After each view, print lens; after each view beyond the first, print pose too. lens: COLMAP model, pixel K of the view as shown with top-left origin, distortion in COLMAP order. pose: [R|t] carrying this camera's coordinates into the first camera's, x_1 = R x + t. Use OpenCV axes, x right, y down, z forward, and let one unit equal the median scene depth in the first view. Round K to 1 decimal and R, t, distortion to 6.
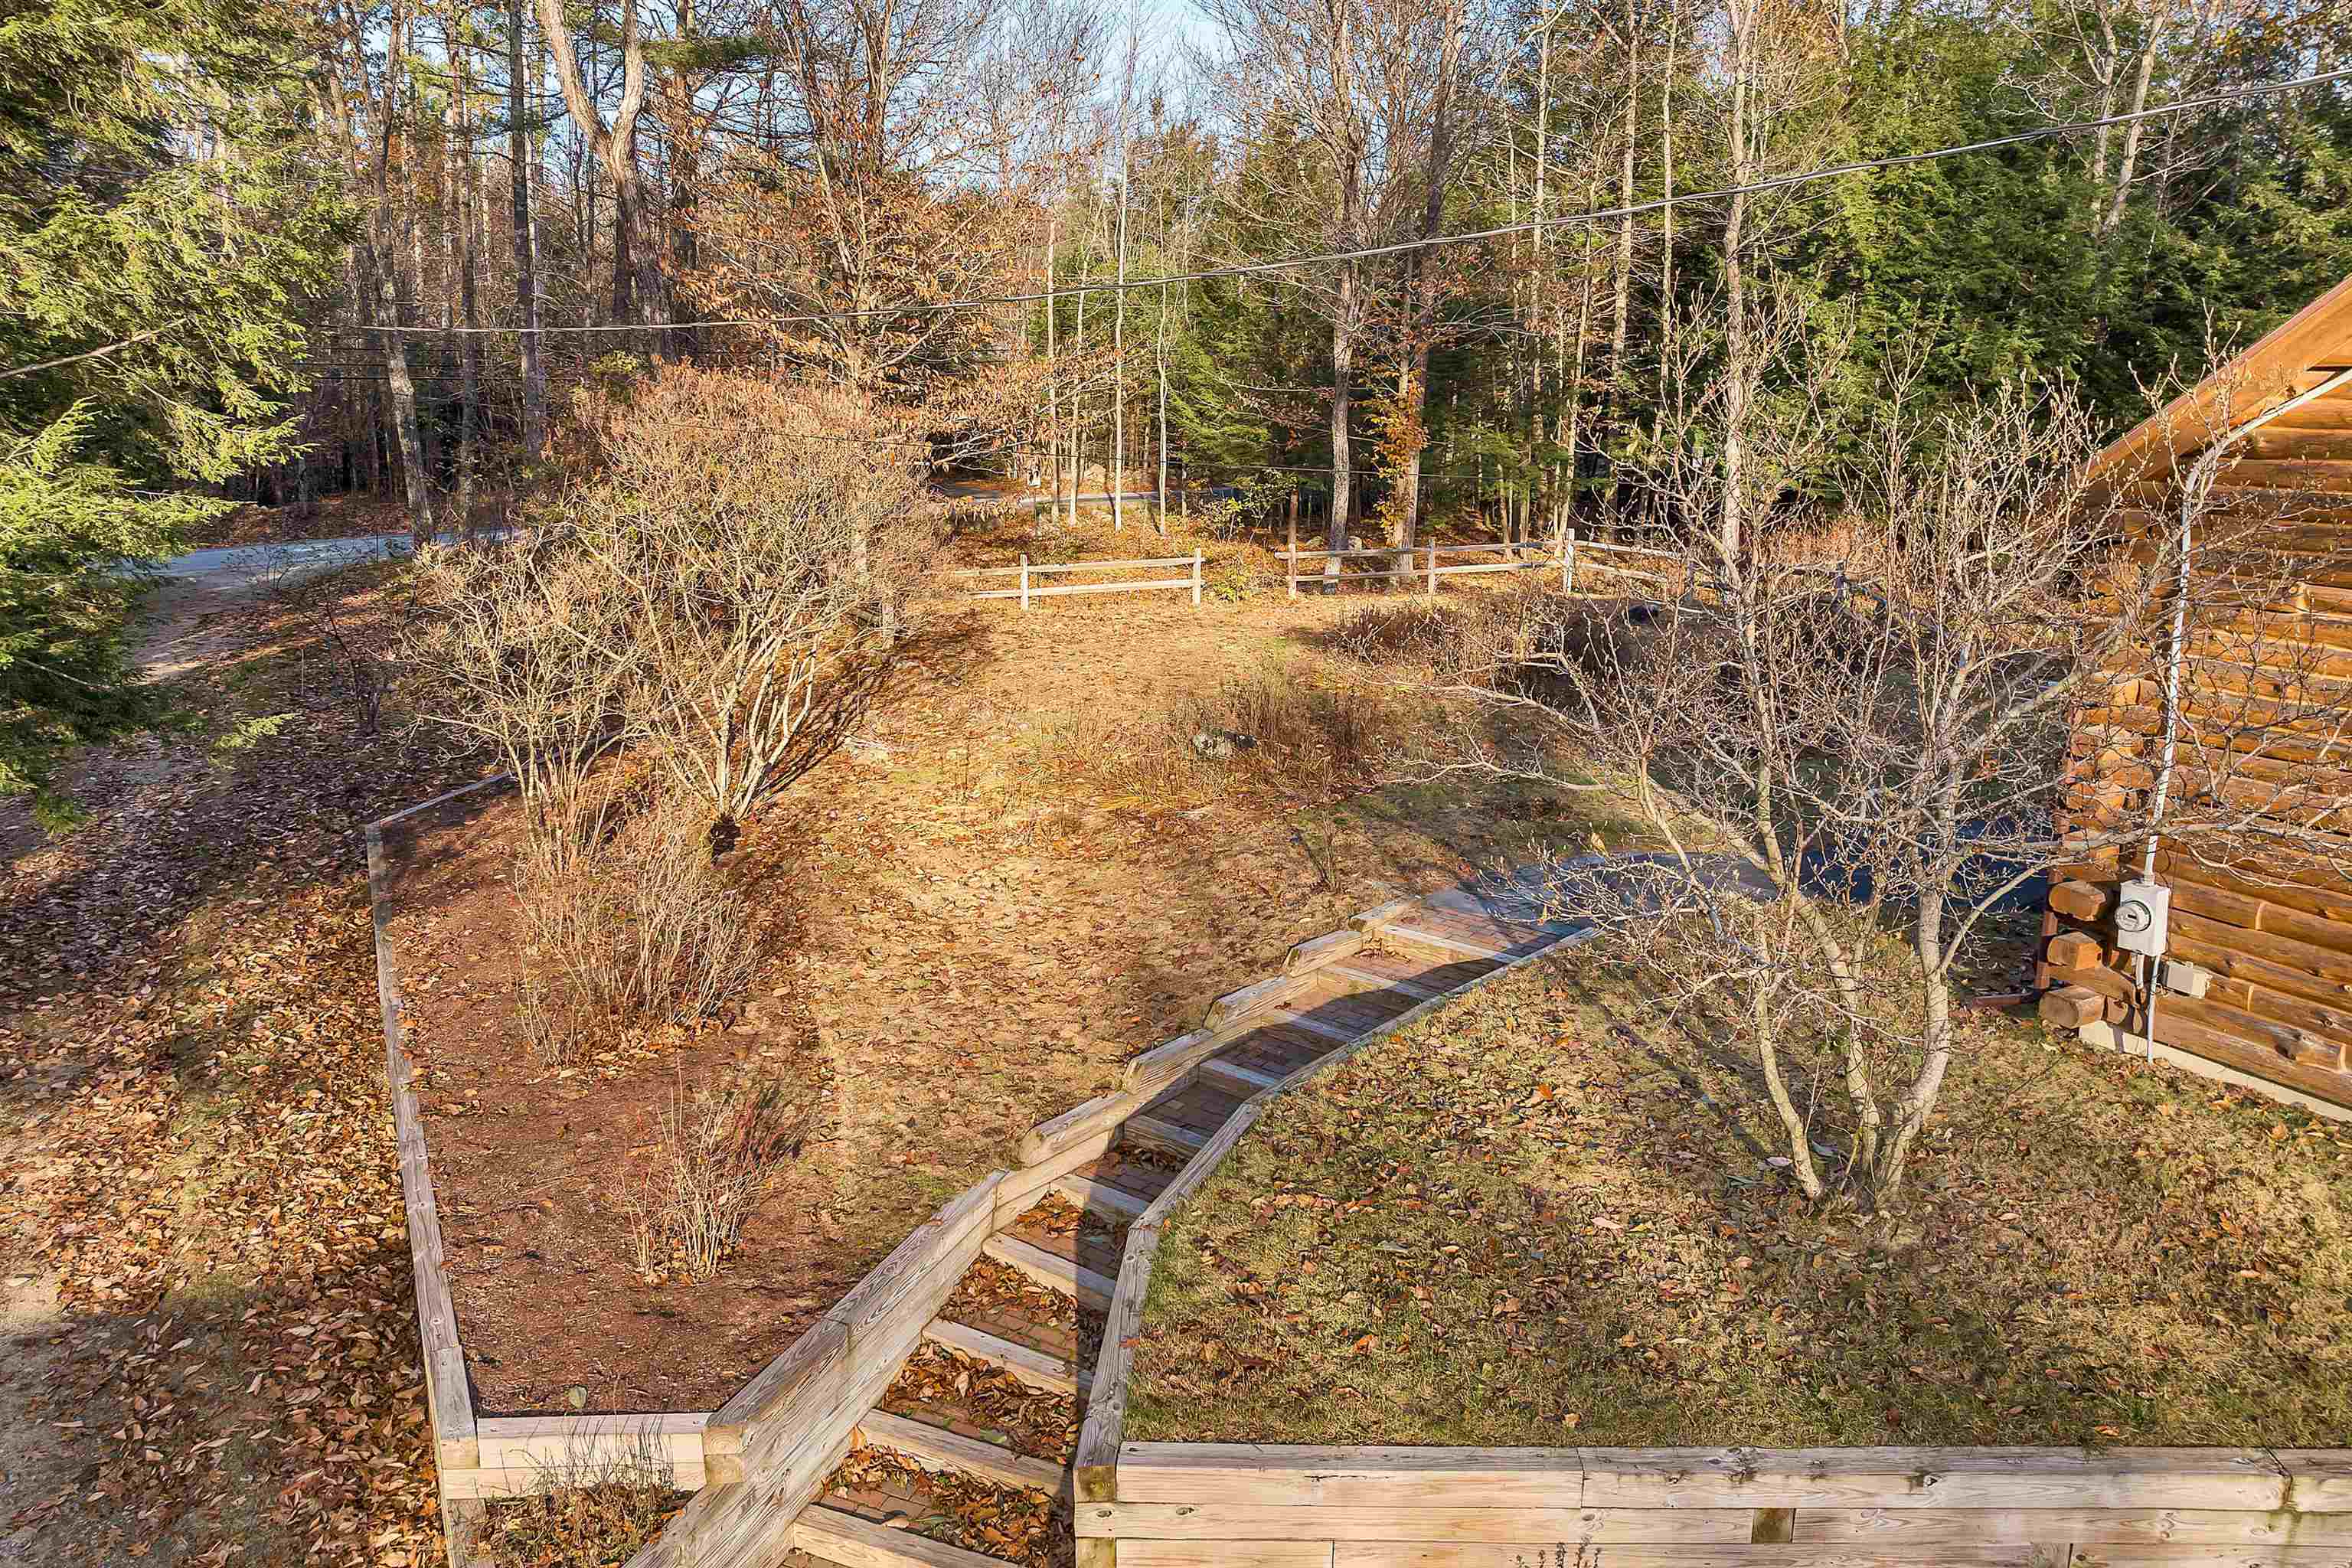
lens RADIAL K [[1701.3, 0, 1176.7], [0, 1701.3, 688.4], [0, 0, 1]] dist [-0.069725, 0.046660]
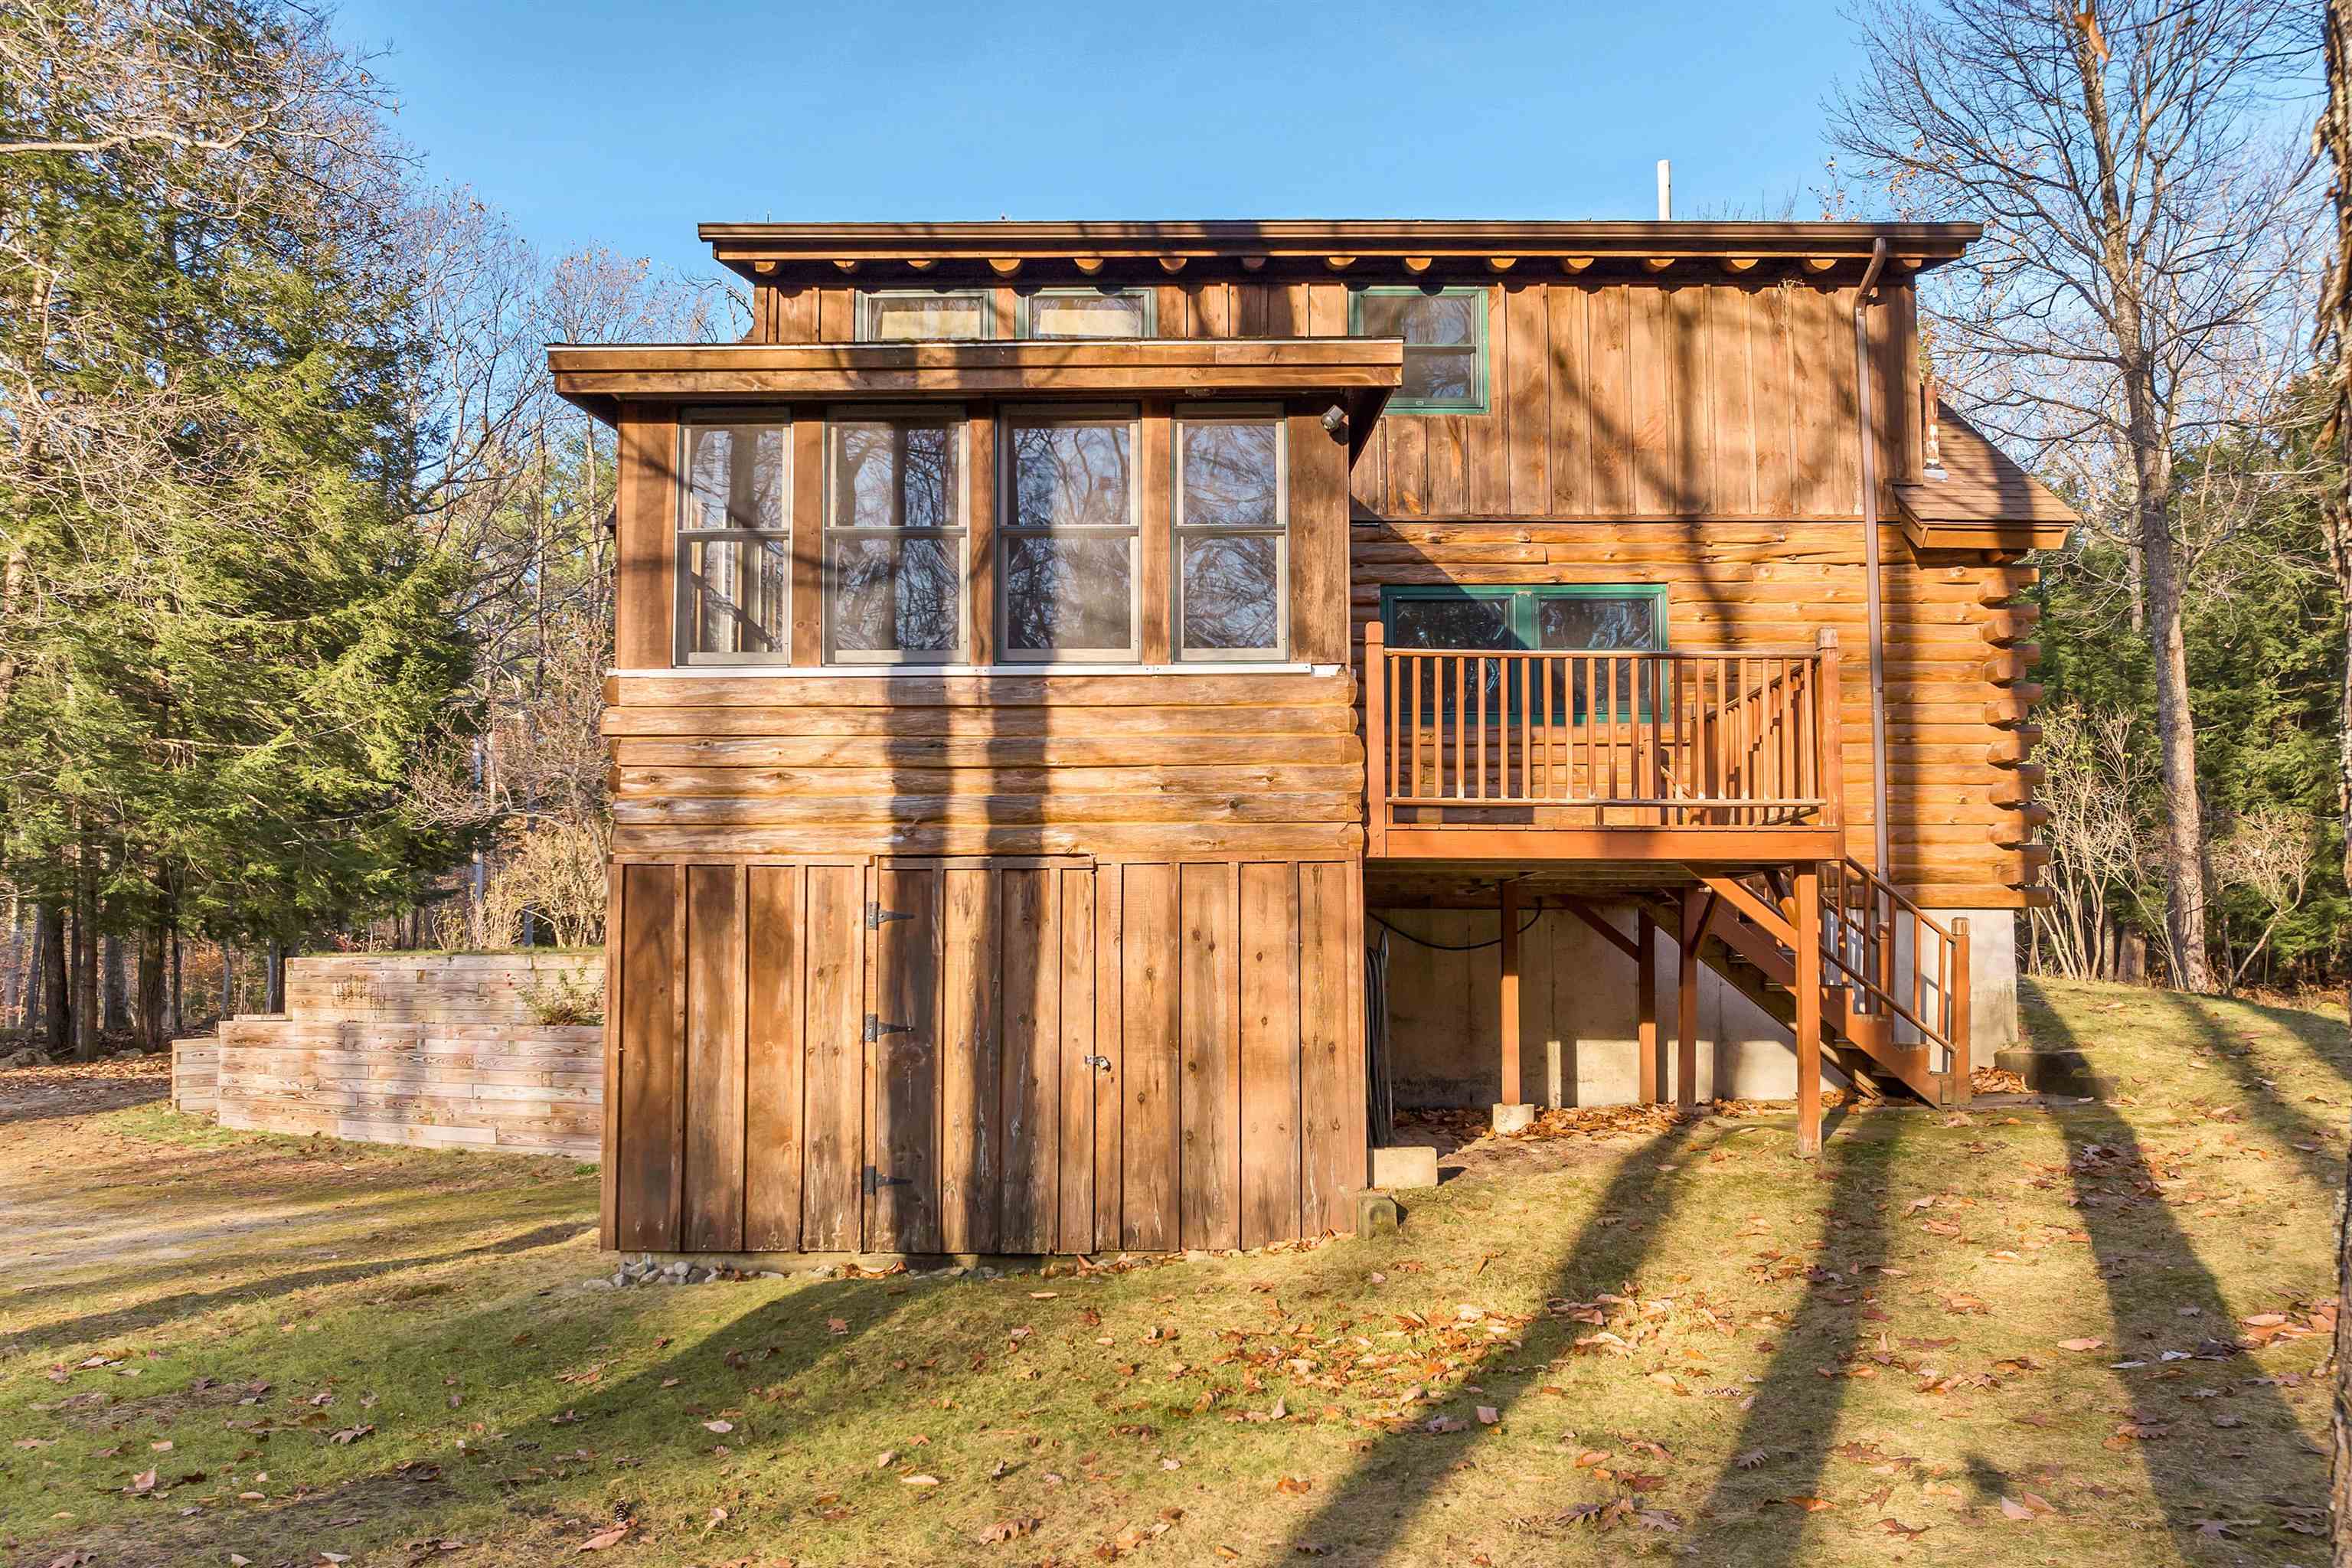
lens RADIAL K [[1705.1, 0, 1171.9], [0, 1705.1, 879.6], [0, 0, 1]] dist [-0.038543, -0.001535]
pose [[0.879262, -0.037026, -0.474897, 1.411537], [-0.074217, 0.974150, -0.213363, 0.408489], [0.470521, 0.222848, 0.853785, -0.490521]]
